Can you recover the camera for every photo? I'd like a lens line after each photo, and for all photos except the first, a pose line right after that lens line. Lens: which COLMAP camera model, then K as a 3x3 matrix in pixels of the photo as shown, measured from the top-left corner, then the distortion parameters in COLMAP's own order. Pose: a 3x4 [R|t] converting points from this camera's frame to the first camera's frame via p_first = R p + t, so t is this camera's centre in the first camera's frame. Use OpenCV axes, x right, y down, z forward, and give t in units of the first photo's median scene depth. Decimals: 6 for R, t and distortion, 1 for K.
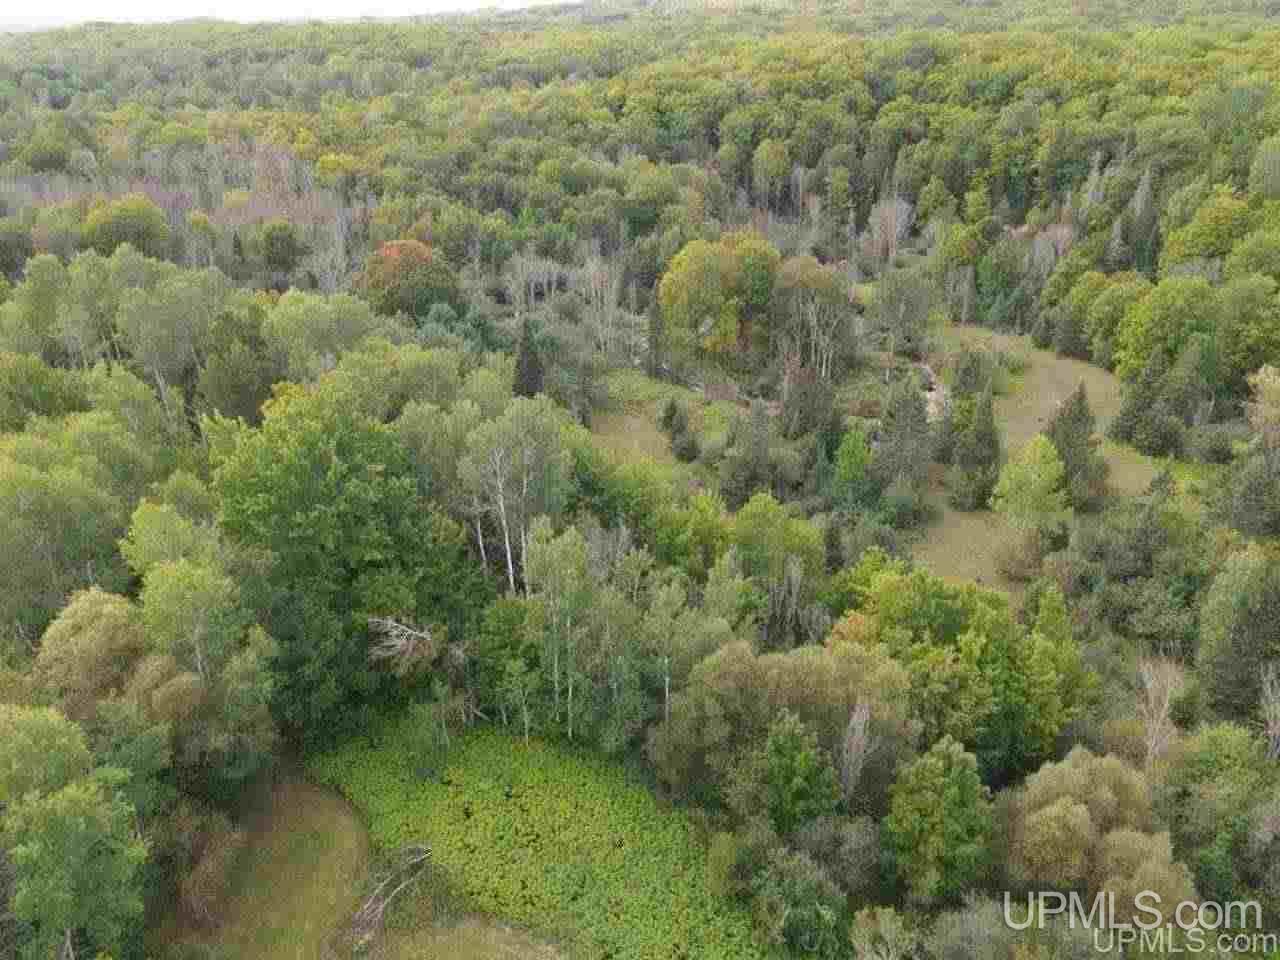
lens RADIAL K [[945.0, 0, 640.0], [0, 945.0, 482.0], [0, 0, 1]] dist [0.011922, 0.002009]
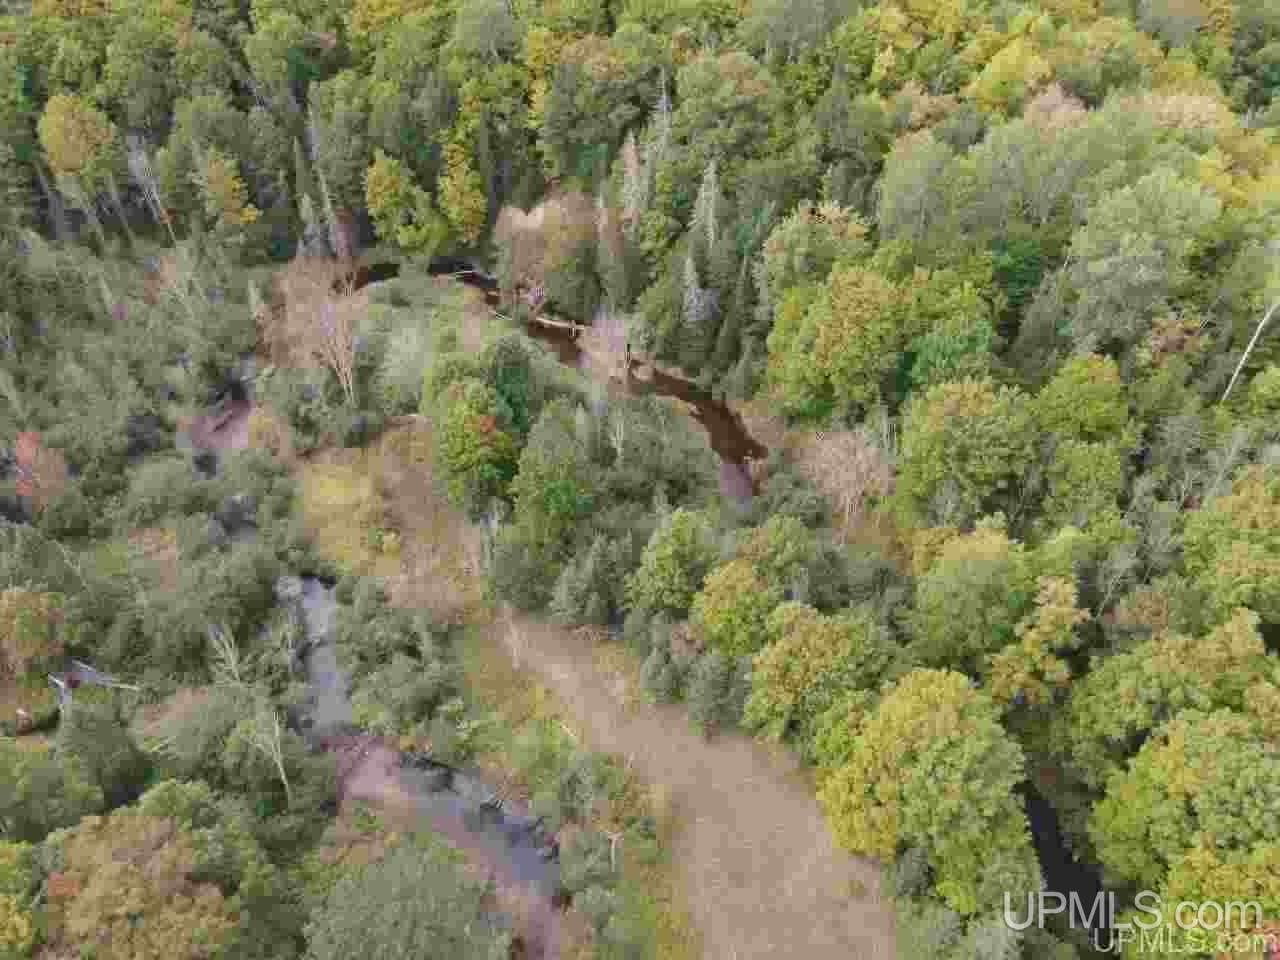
lens RADIAL K [[945.0, 0, 640.4], [0, 945.0, 480.3], [0, 0, 1]] dist [0.011922, 0.002009]
pose [[0.869192, -0.322605, 0.374742, 0.168436], [0.210604, 0.927209, 0.309725, -0.288128], [-0.447383, -0.190288, 0.873865, 0.379261]]
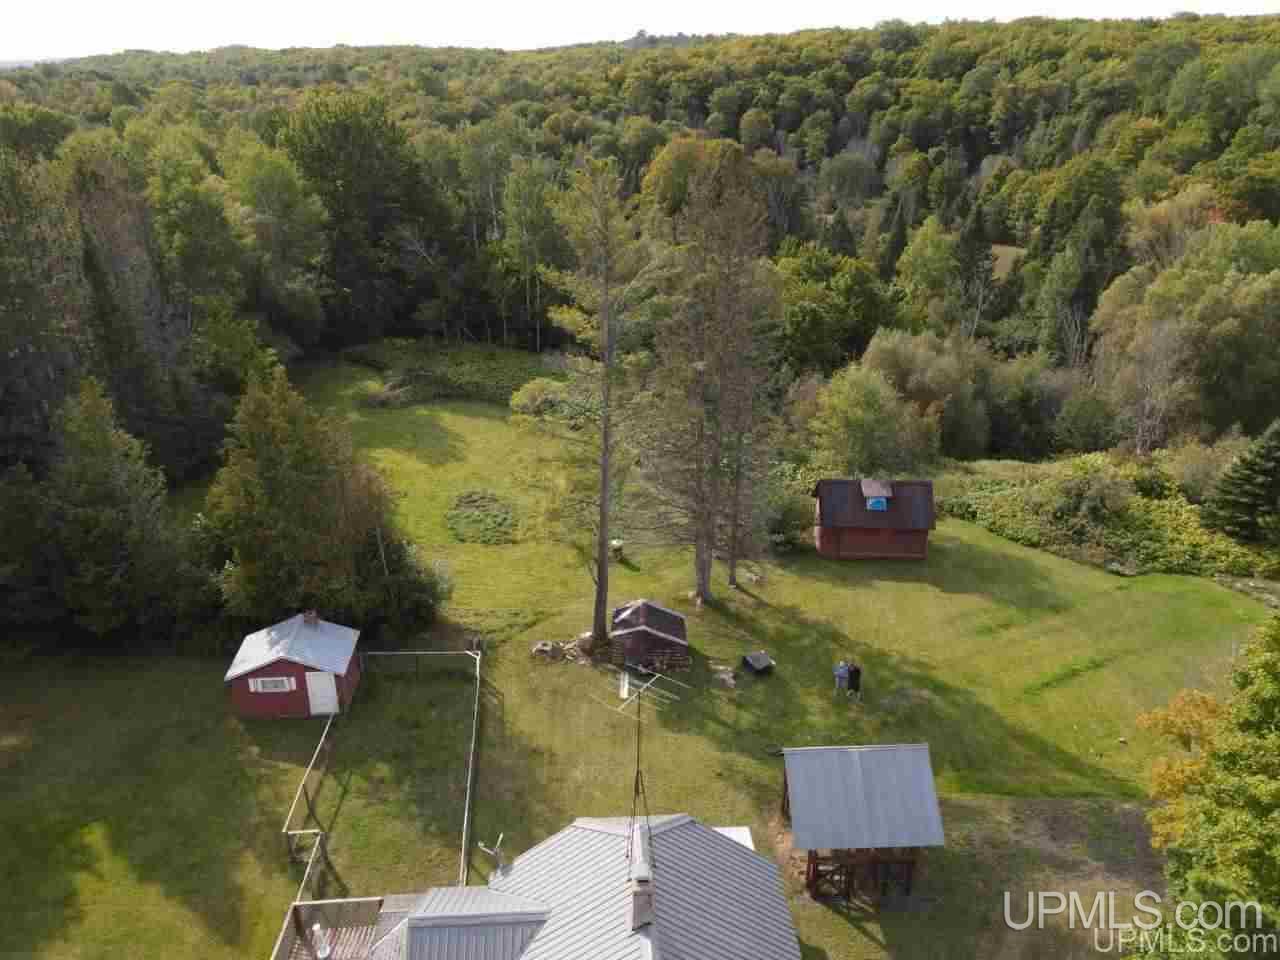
lens RADIAL K [[945.0, 0, 644.0], [0, 945.0, 480.7], [0, 0, 1]] dist [0.011922, 0.002009]
pose [[0.999928, 0.006344, -0.010143, 0.024860], [-0.006826, 0.998815, -0.048192, 0.138680], [0.009826, 0.048258, 0.998787, -0.088294]]
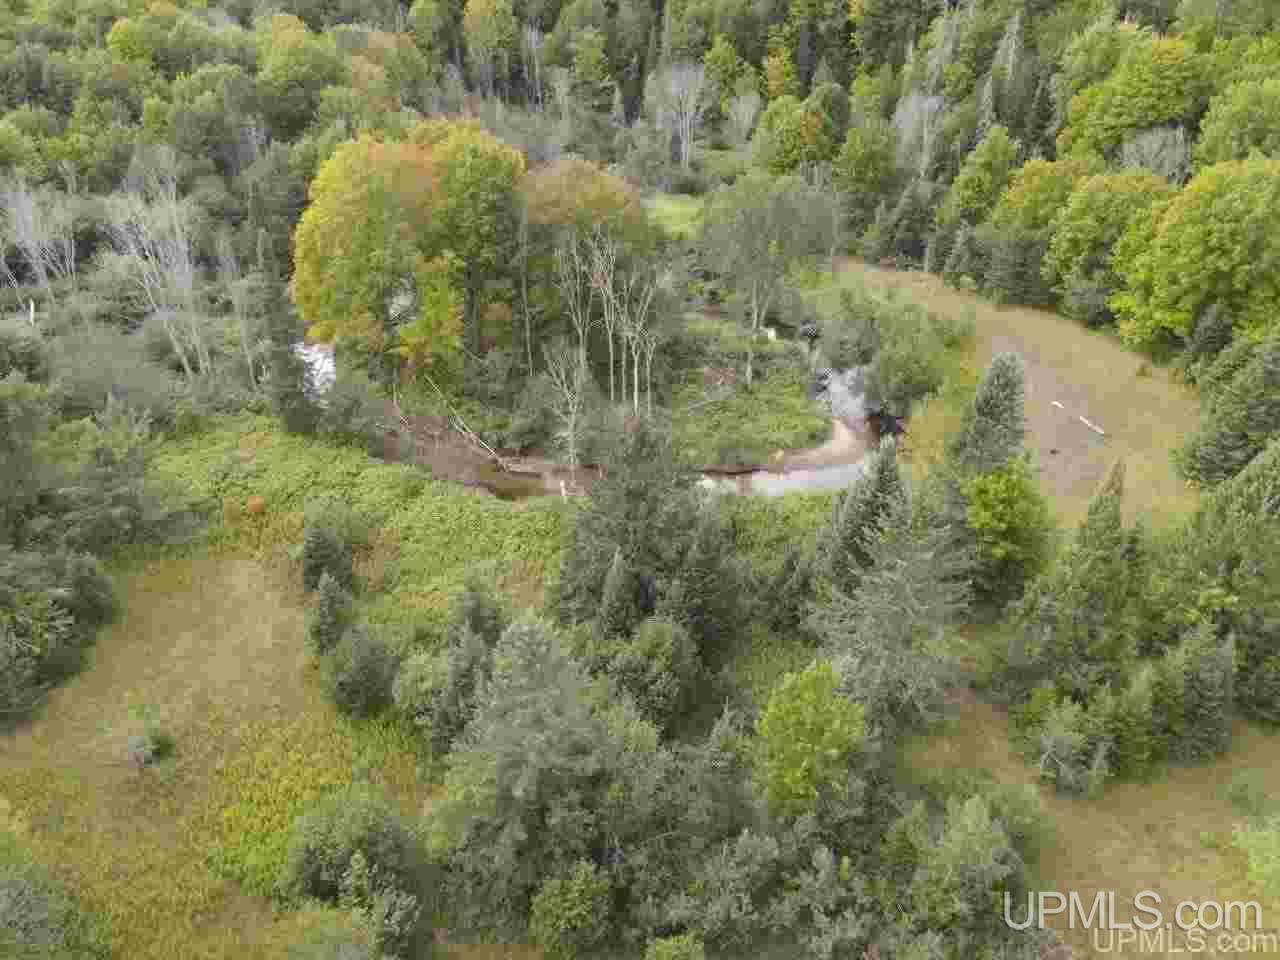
lens RADIAL K [[945.0, 0, 637.9], [0, 945.0, 478.8], [0, 0, 1]] dist [0.011922, 0.002009]
pose [[0.963800, -0.133707, 0.230676, 0.042017], [0.113162, 0.988515, 0.100165, -0.072206], [-0.241419, -0.070435, 0.967861, 0.303039]]
